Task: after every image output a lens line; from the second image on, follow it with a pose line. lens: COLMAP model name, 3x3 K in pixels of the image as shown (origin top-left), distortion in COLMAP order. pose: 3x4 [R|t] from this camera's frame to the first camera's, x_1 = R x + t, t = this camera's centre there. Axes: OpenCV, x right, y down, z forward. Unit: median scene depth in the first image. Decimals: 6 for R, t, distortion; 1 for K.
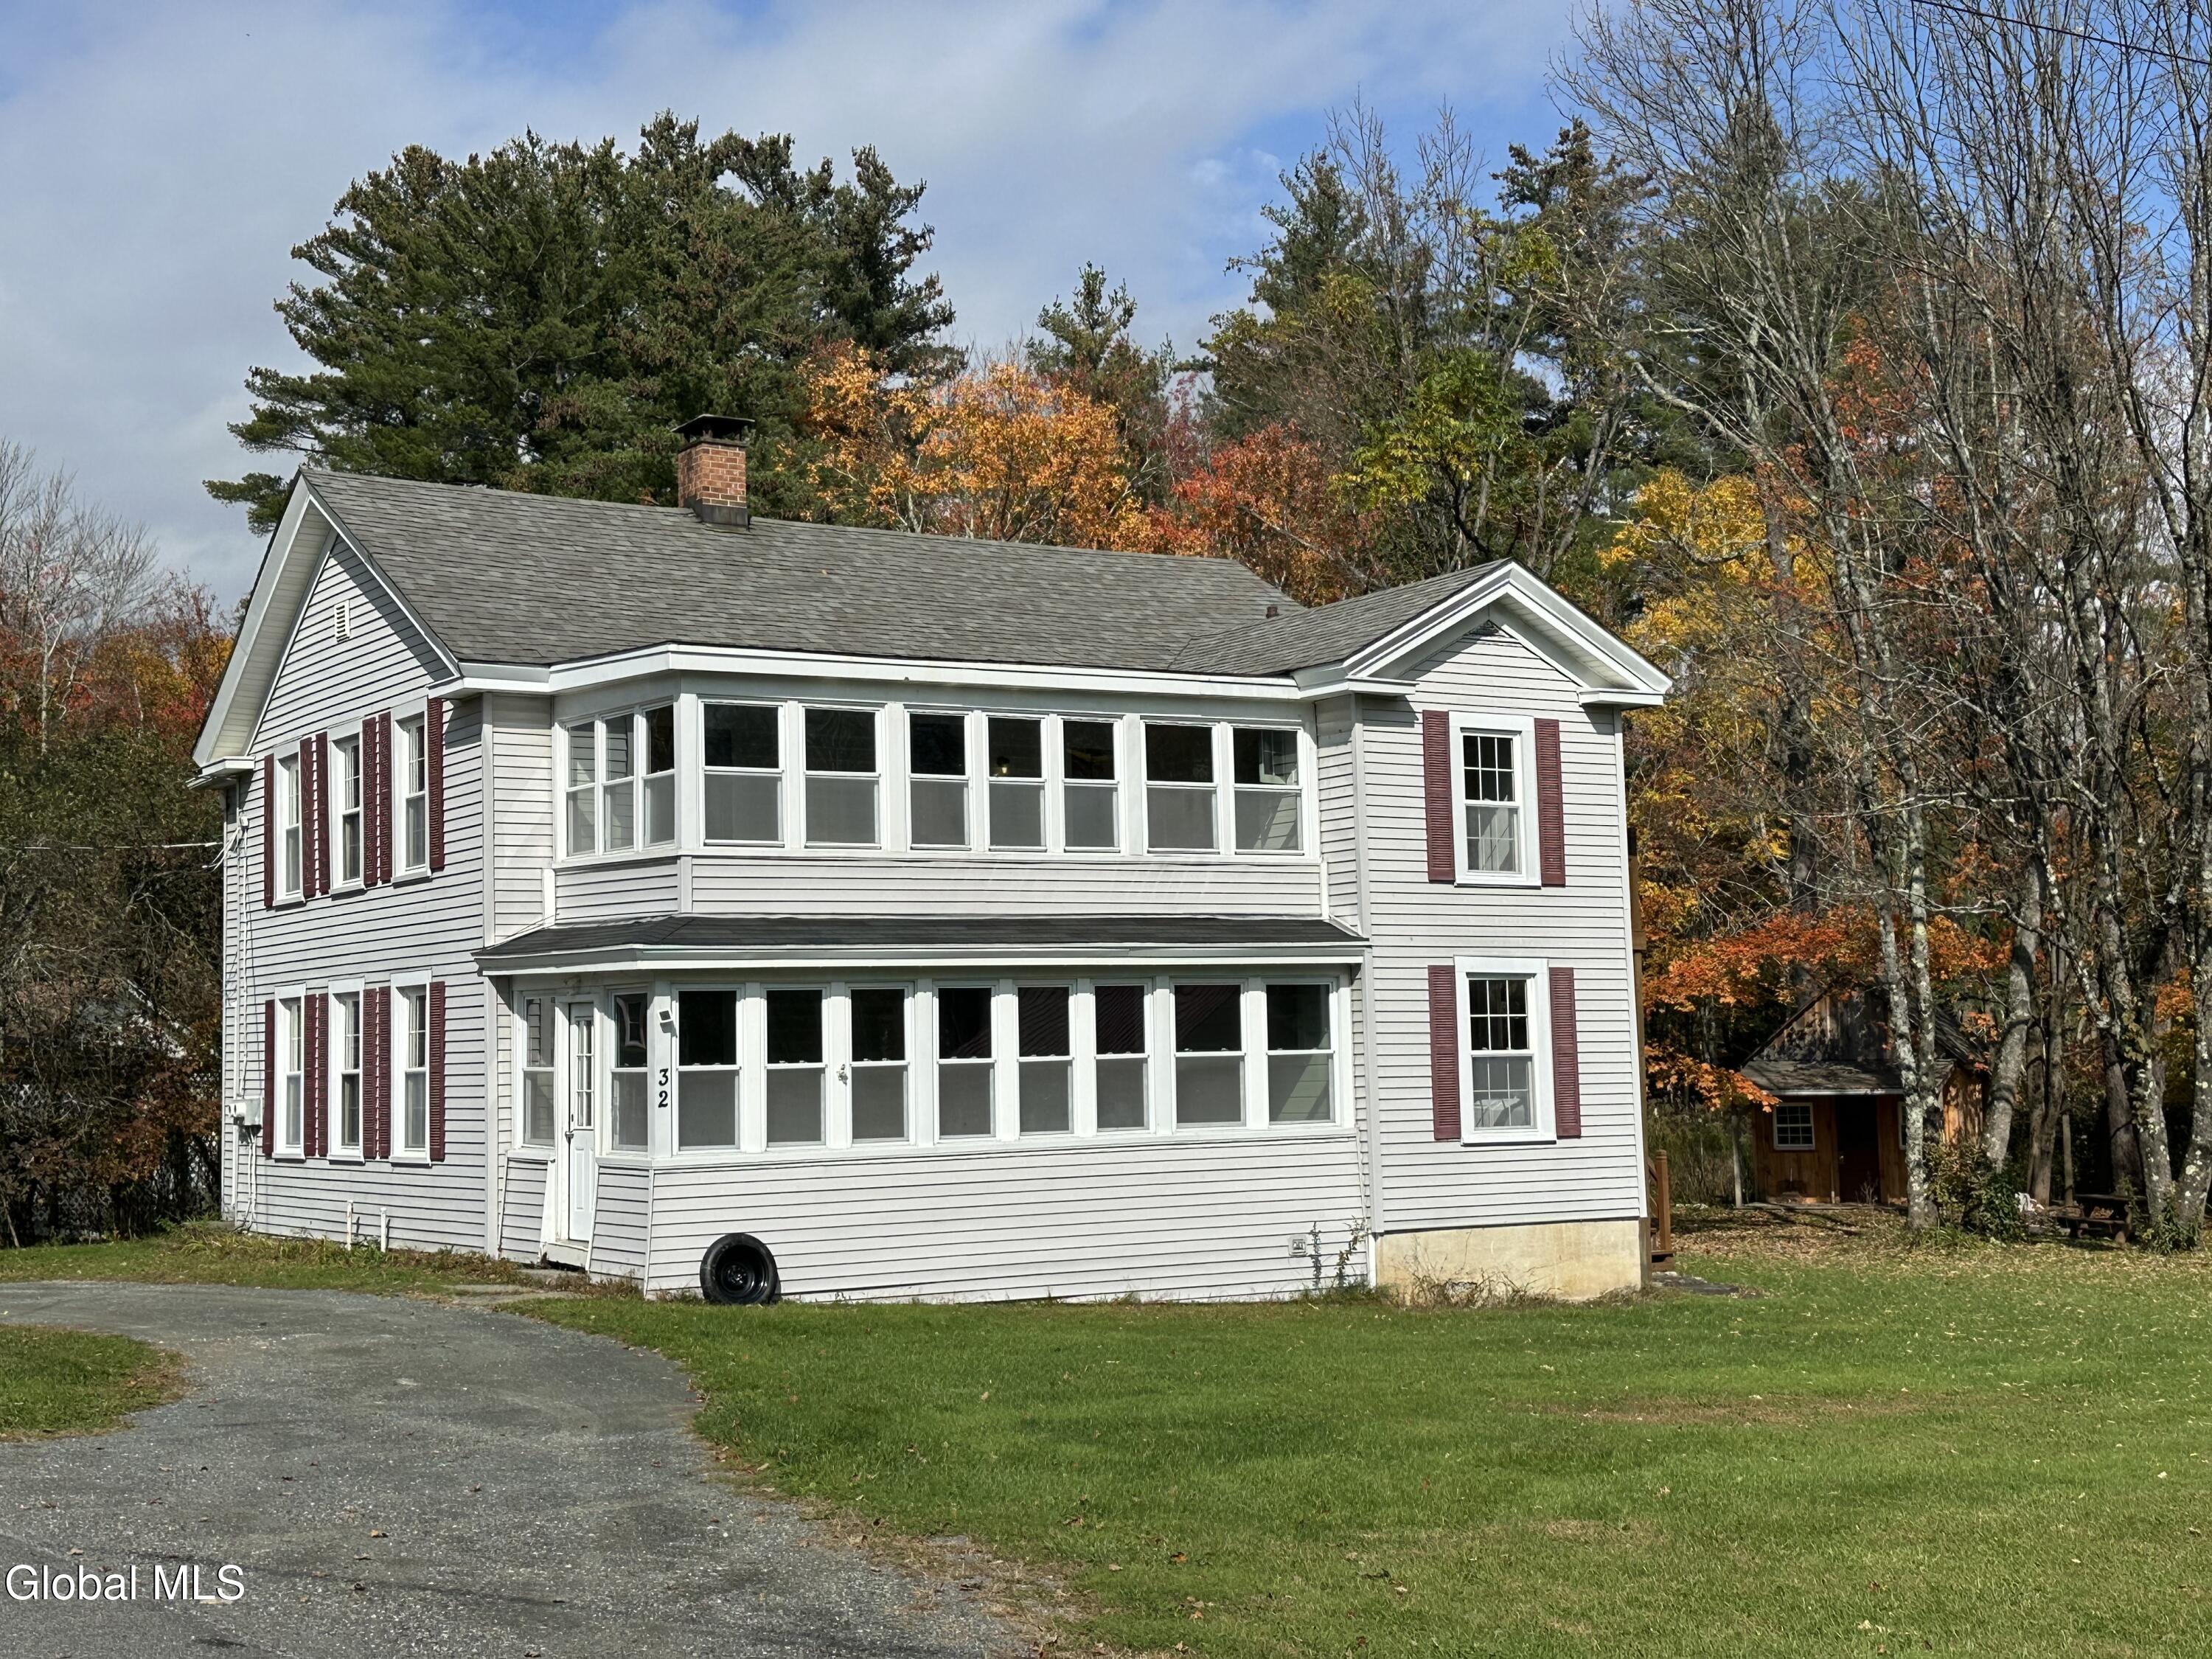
lens RADIAL K [[2905.2, 0, 1100.7], [0, 2905.2, 818.7], [0, 0, 1]] dist [0.134577, 0.000000]
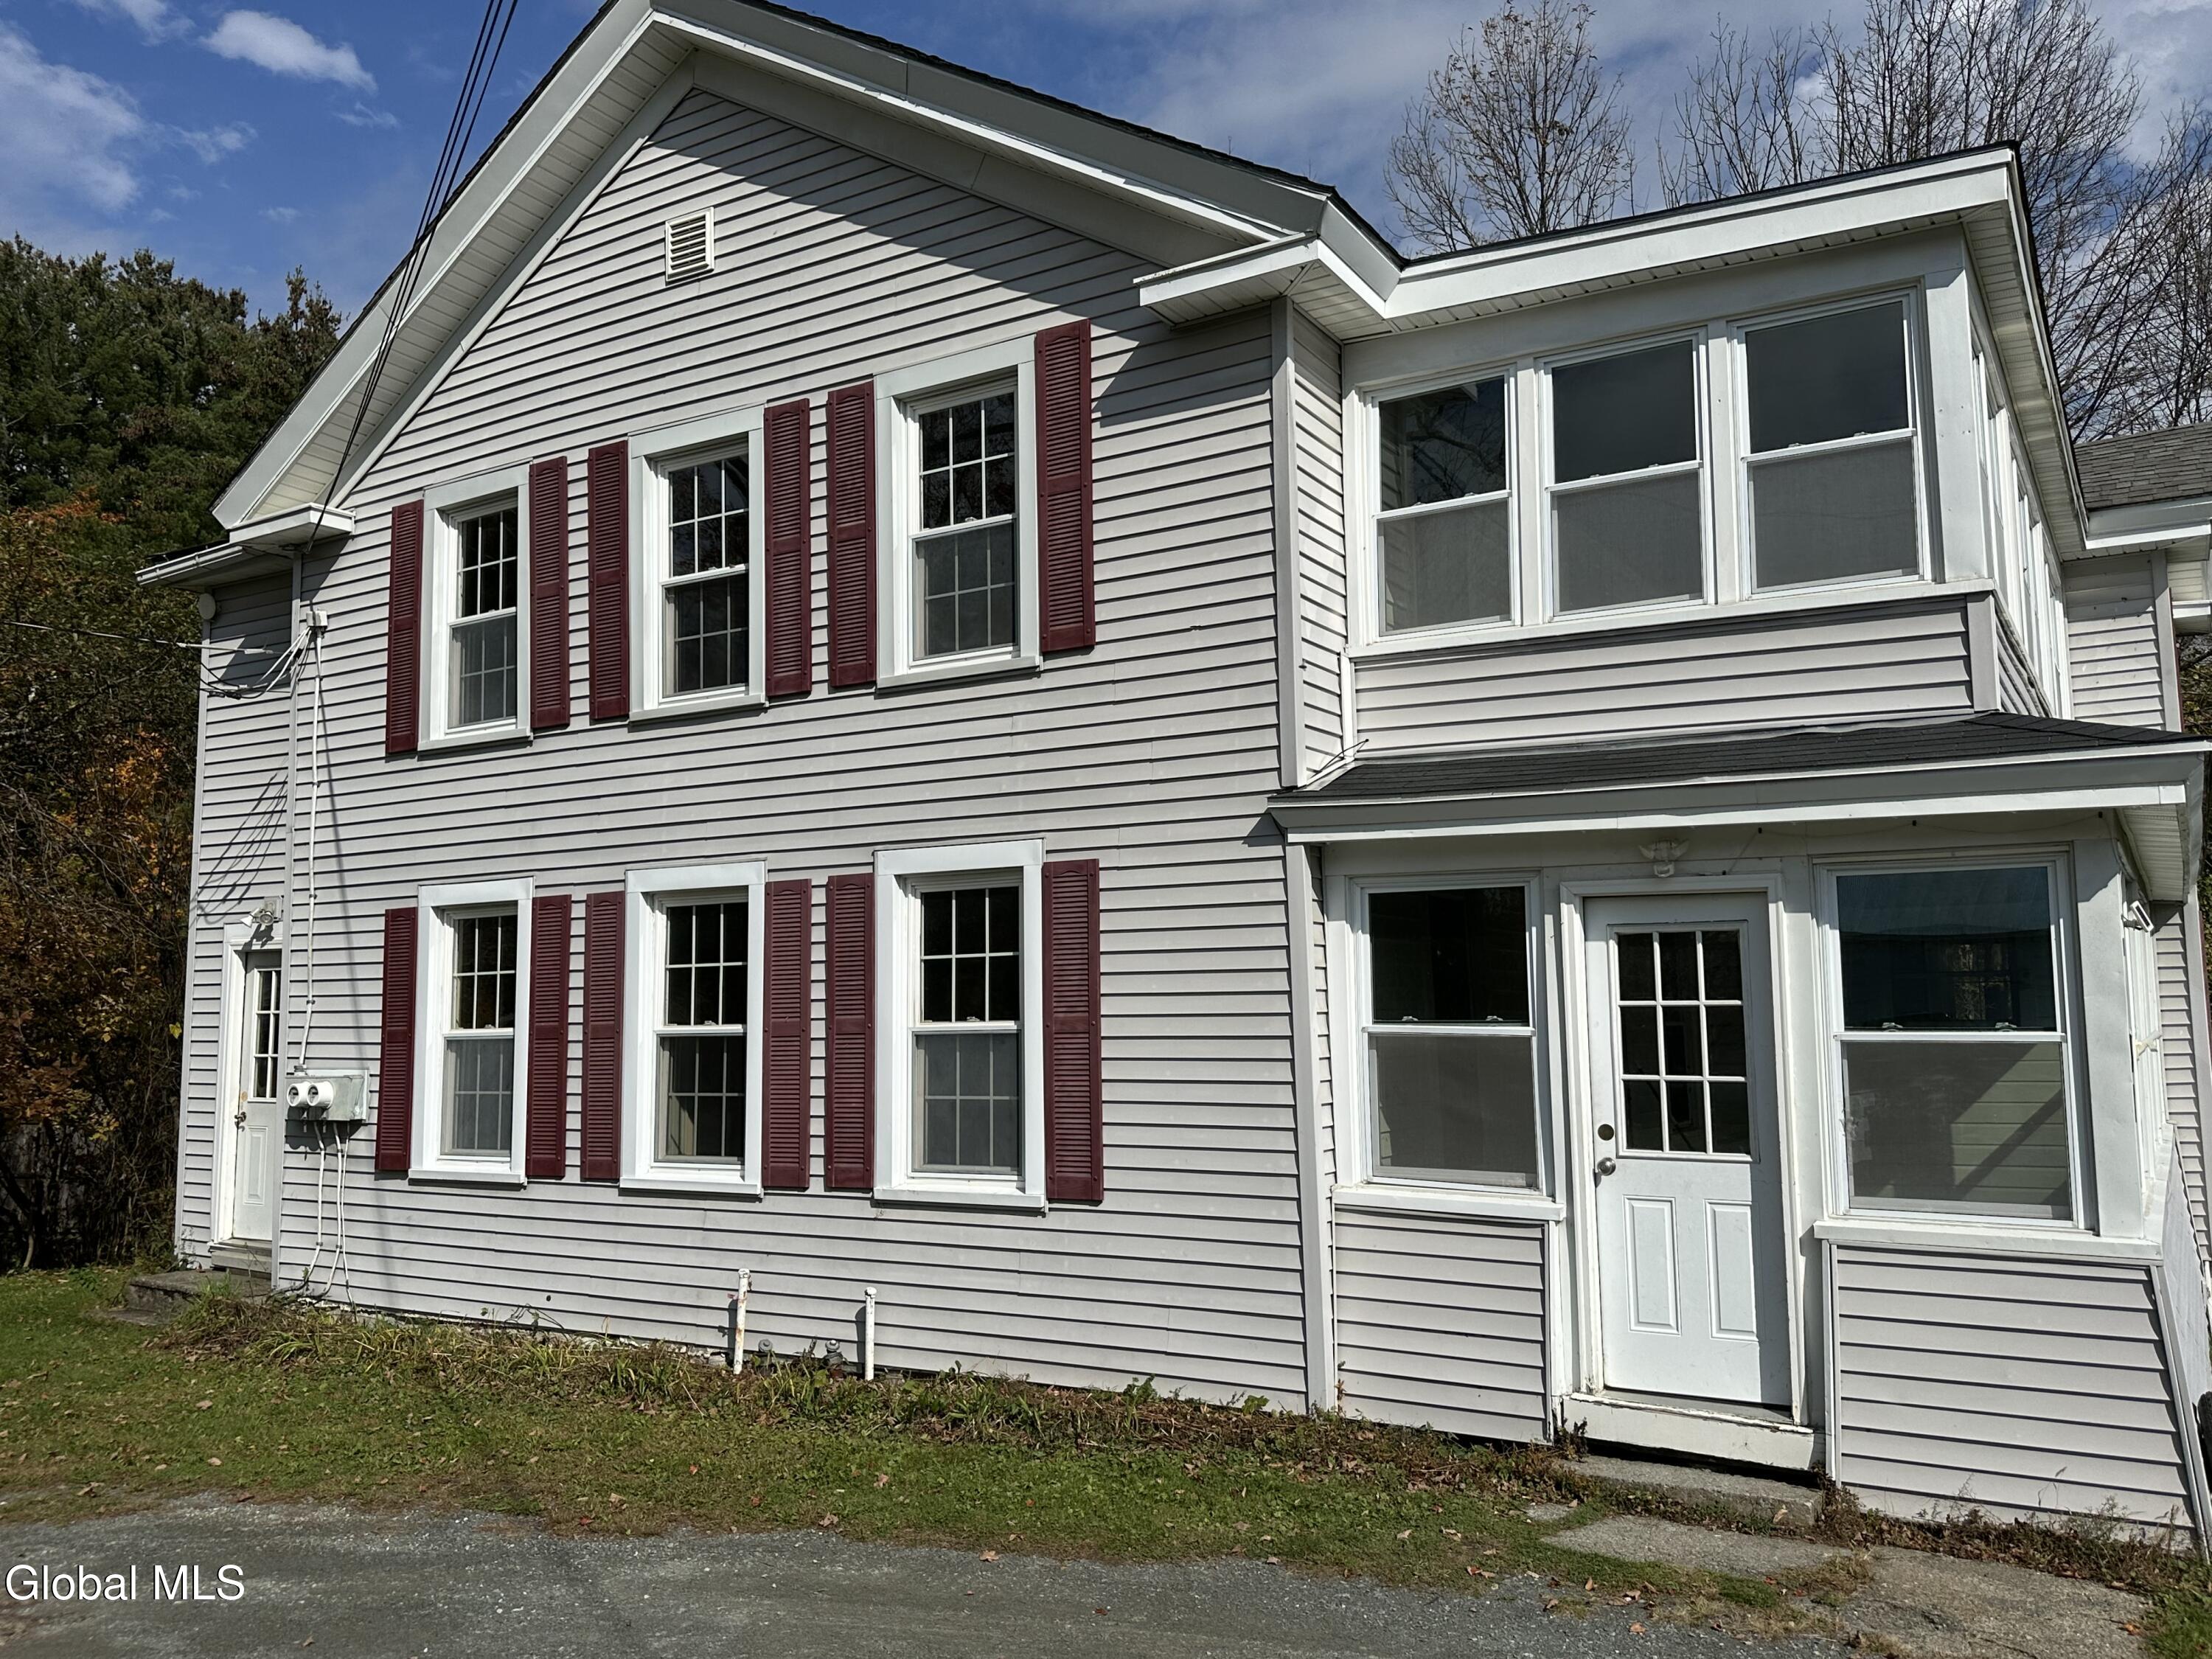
lens RADIAL K [[1673.3, 0, 1111.9], [0, 1673.3, 845.4], [0, 0, 1]] dist [0.036614, -0.020713]
pose [[0.890556, 0.056429, 0.451360, -0.351240], [-0.043780, 0.998302, -0.038428, 0.063260], [-0.452762, 0.014461, 0.891514, 0.717823]]
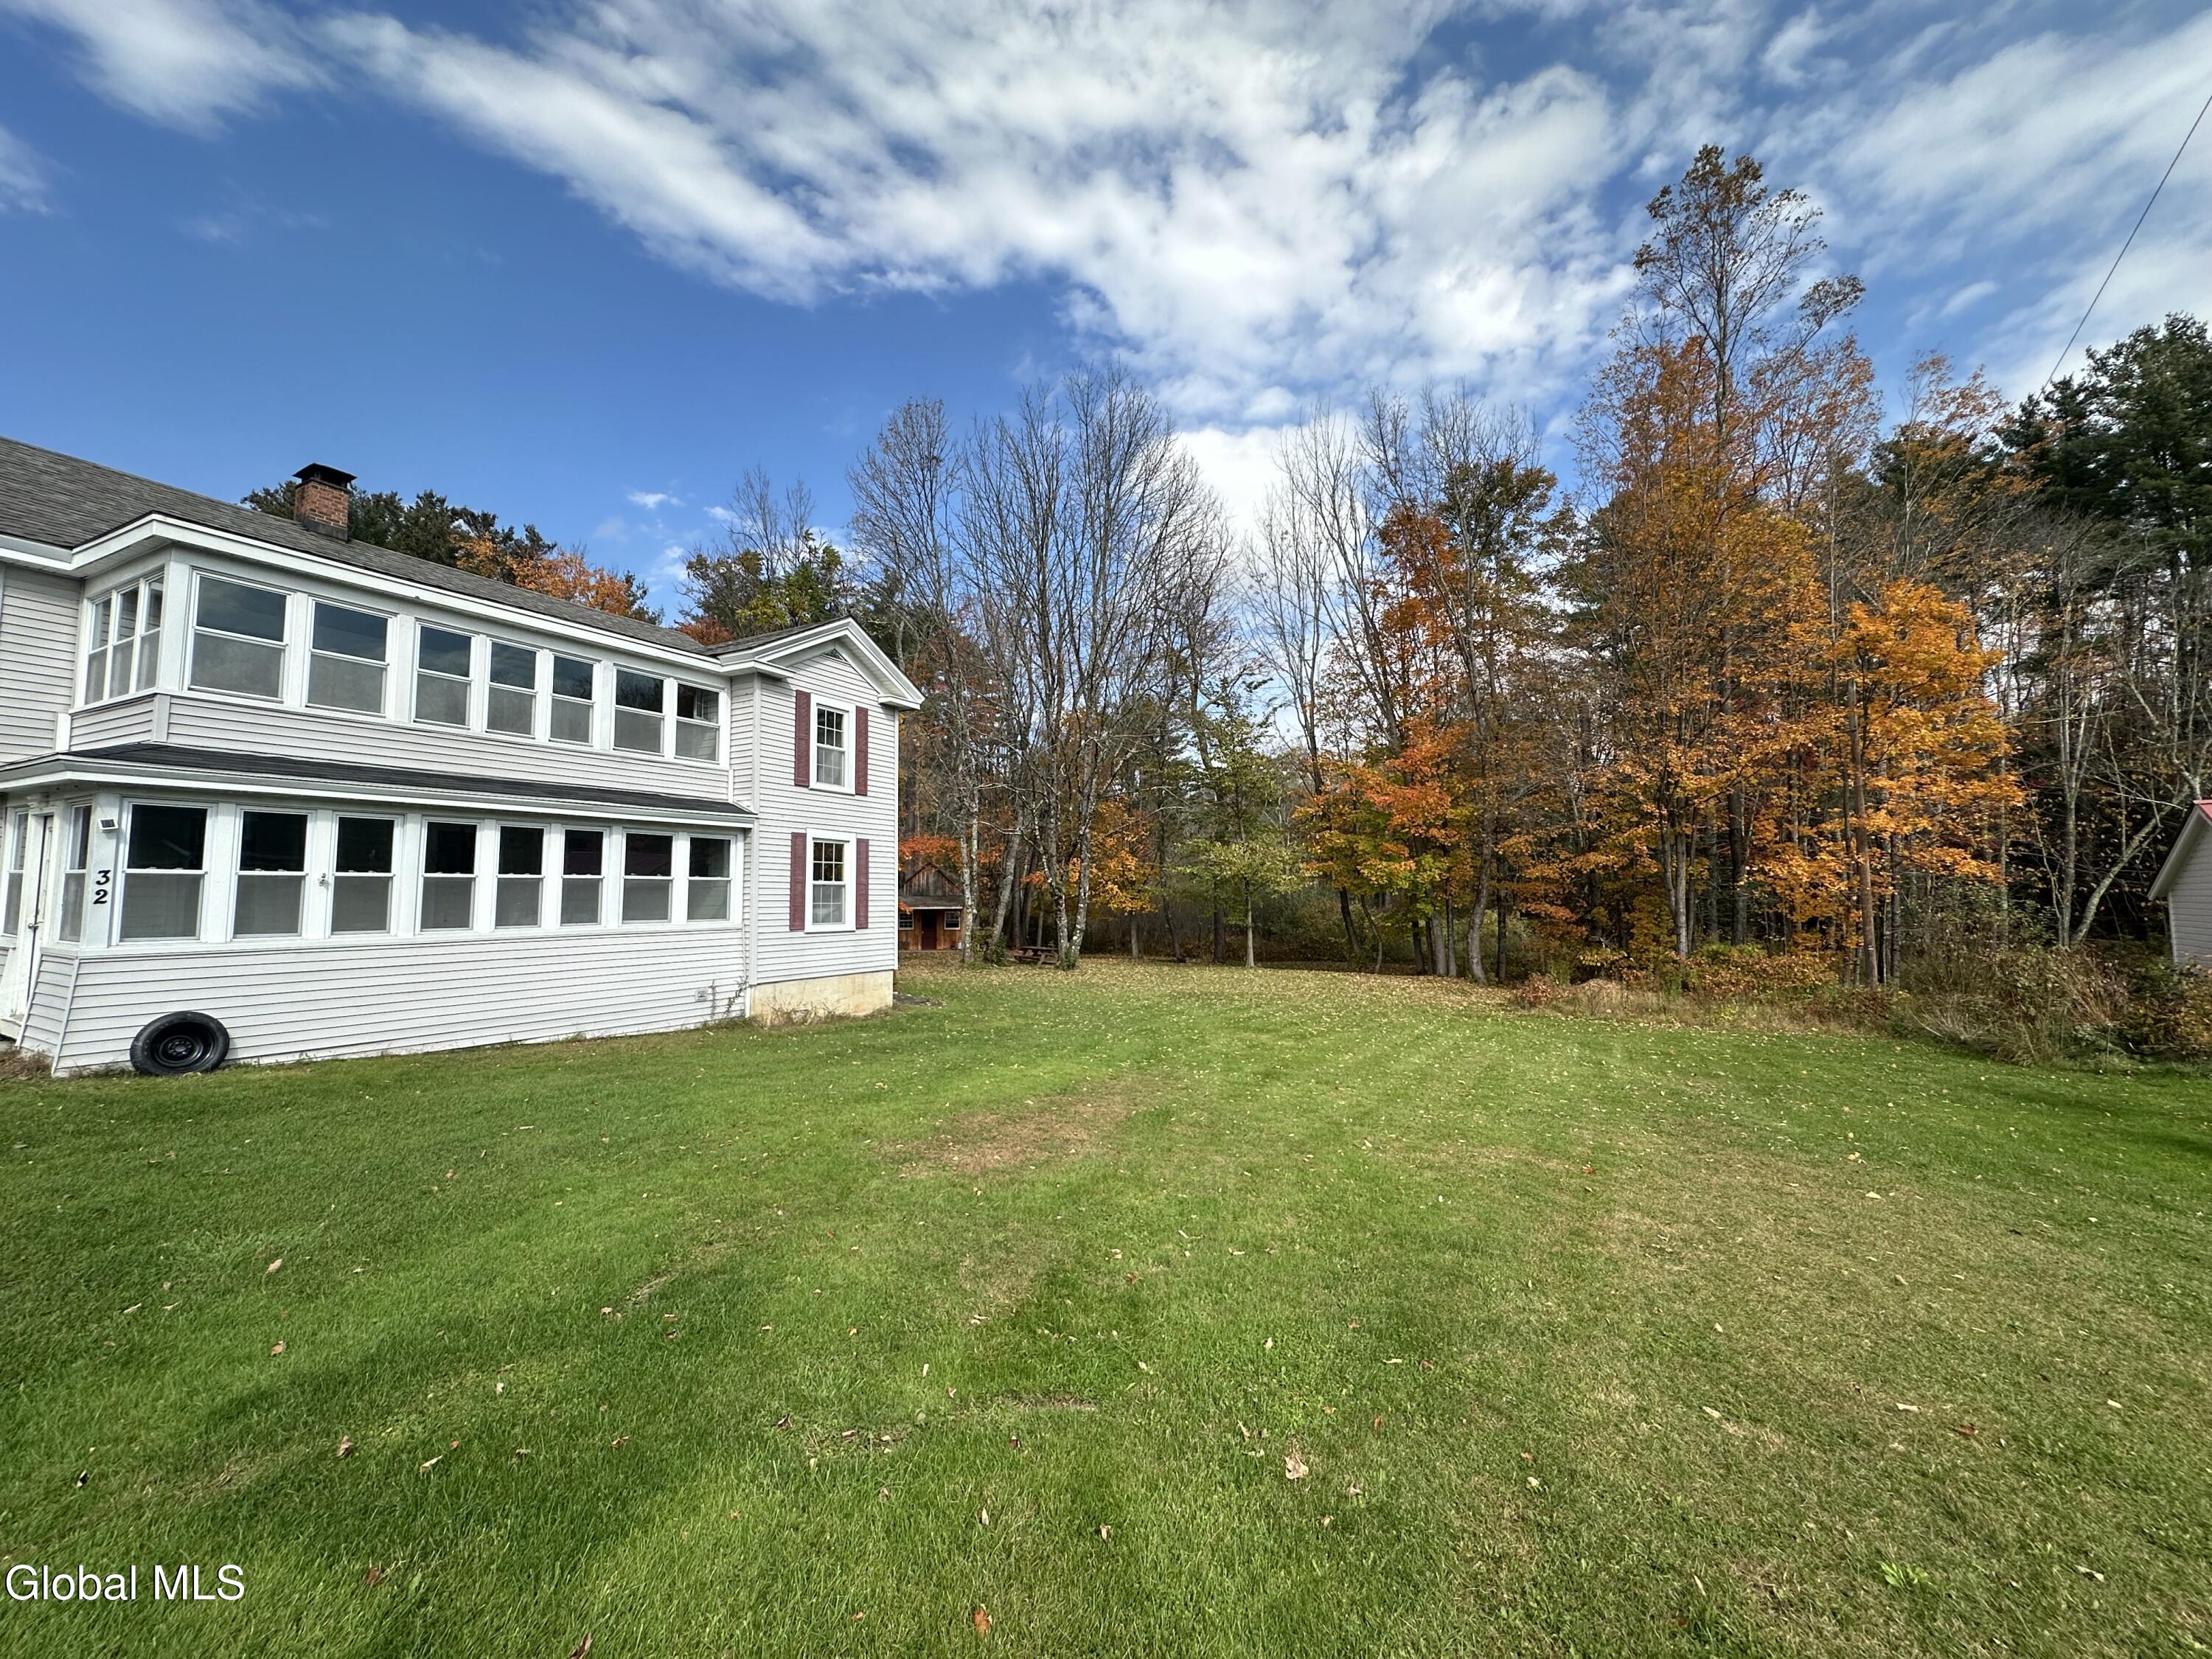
lens RADIAL K [[885.4, 0, 1105.9], [0, 885.4, 822.7], [0, 0, 1]] dist [-0.003418, -0.000199]
pose [[0.878639, 0.055552, 0.474244, 0.025332], [-0.051874, 0.998436, -0.020846, 0.046577], [-0.474660, -0.006285, 0.880147, 0.440643]]
